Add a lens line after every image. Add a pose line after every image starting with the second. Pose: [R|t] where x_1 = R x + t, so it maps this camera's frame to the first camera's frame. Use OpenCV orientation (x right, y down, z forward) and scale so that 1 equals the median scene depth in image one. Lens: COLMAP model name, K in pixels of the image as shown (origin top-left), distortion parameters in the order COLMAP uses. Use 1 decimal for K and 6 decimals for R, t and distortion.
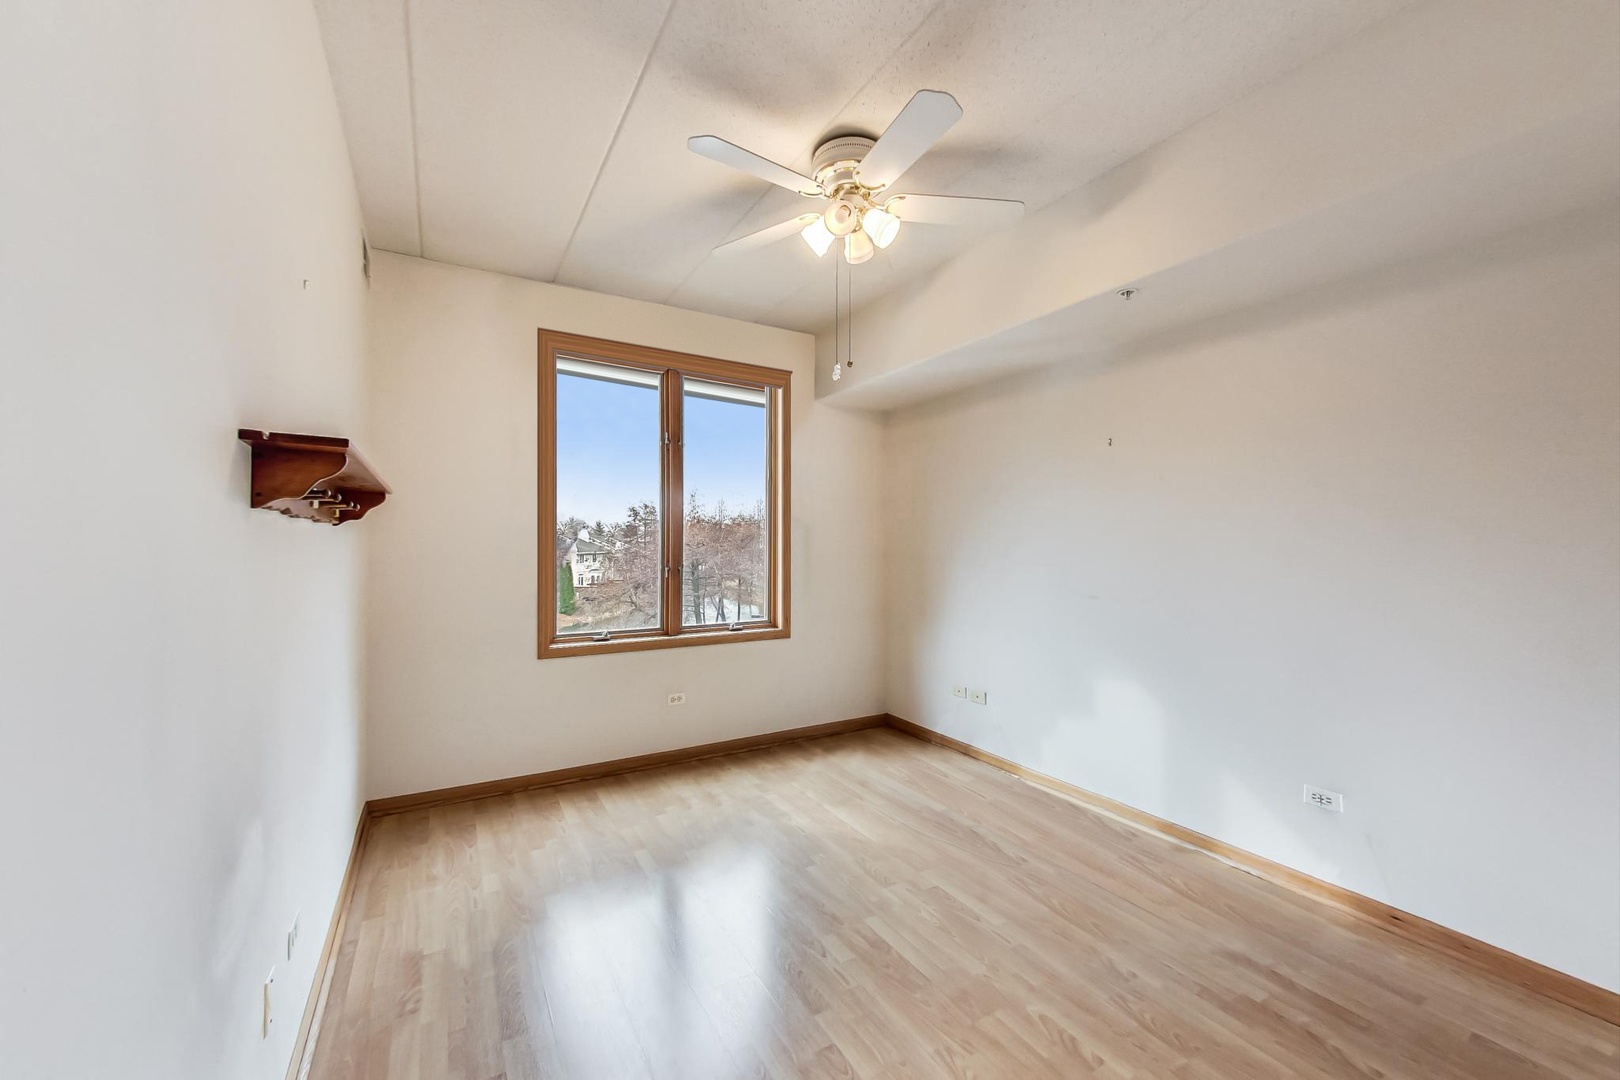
lens RADIAL K [[617.0, 0, 810.0], [0, 617.0, 540.0], [0, 0, 1]] dist [-0.001156, -0.000251]
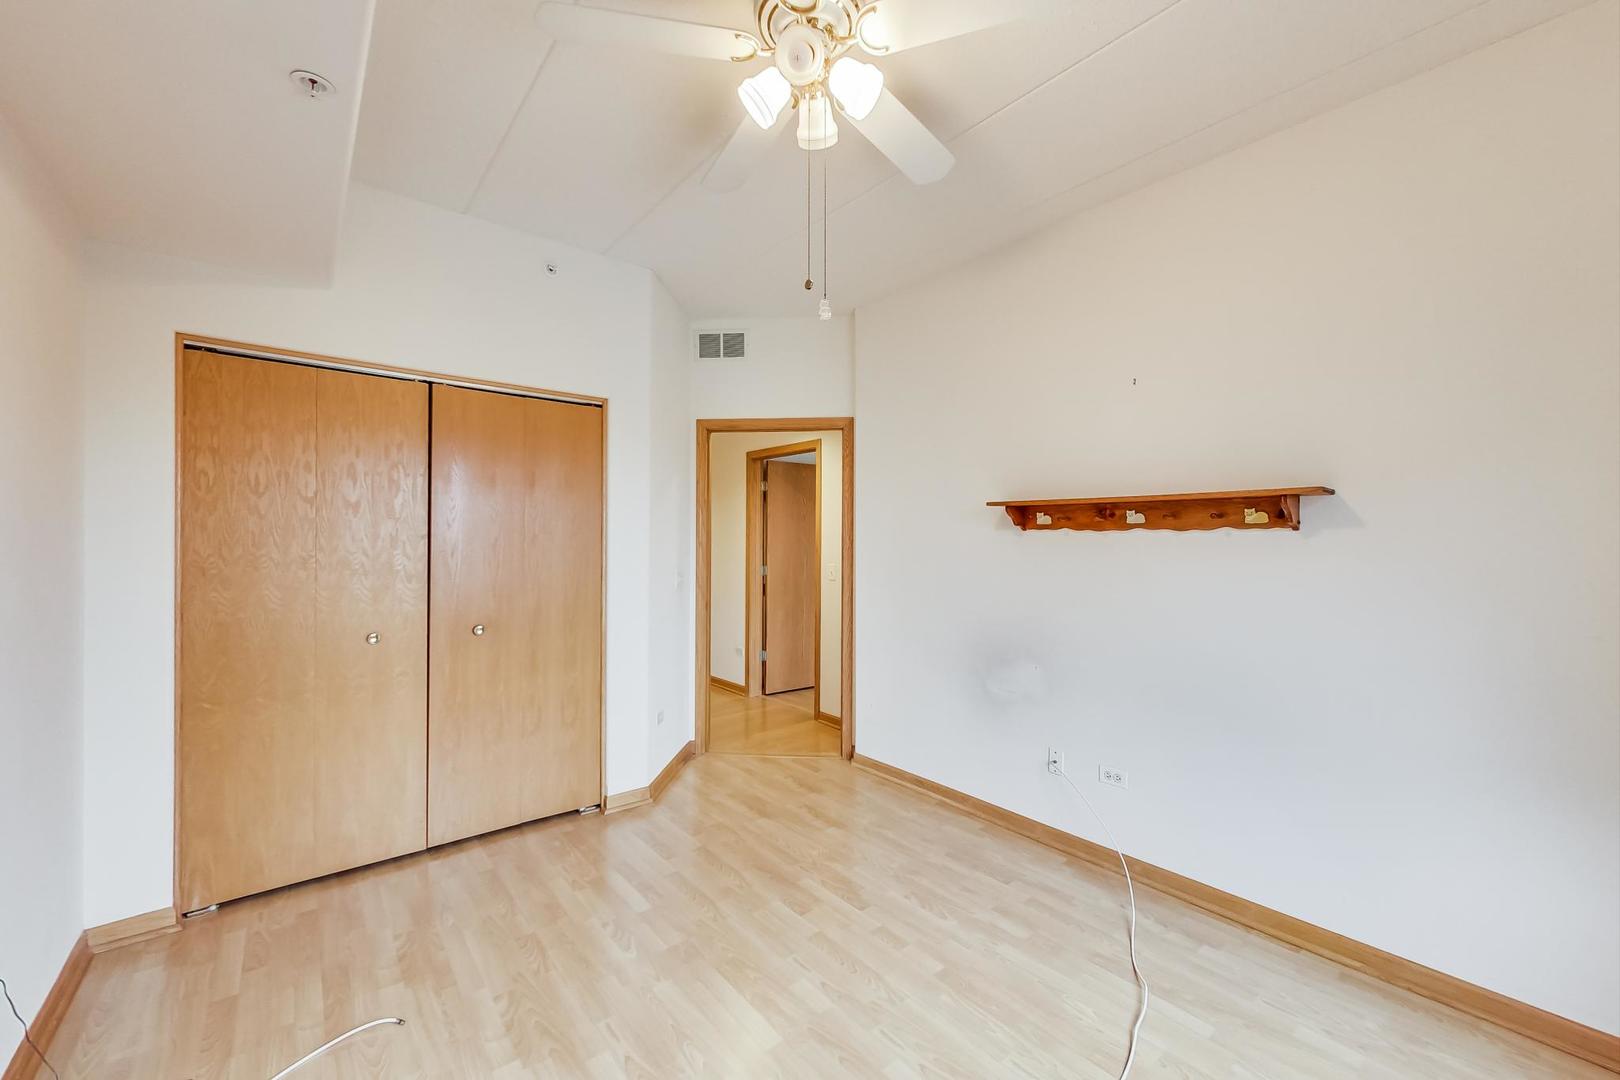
lens RADIAL K [[617.0, 0, 810.0], [0, 617.0, 540.0], [0, 0, 1]] dist [-0.001156, -0.000251]
pose [[-0.985932, -0.009526, -0.166875, 0.217153], [-0.007739, 0.999906, -0.011354, 0.008622], [0.166967, -0.009902, -0.985913, 2.030292]]
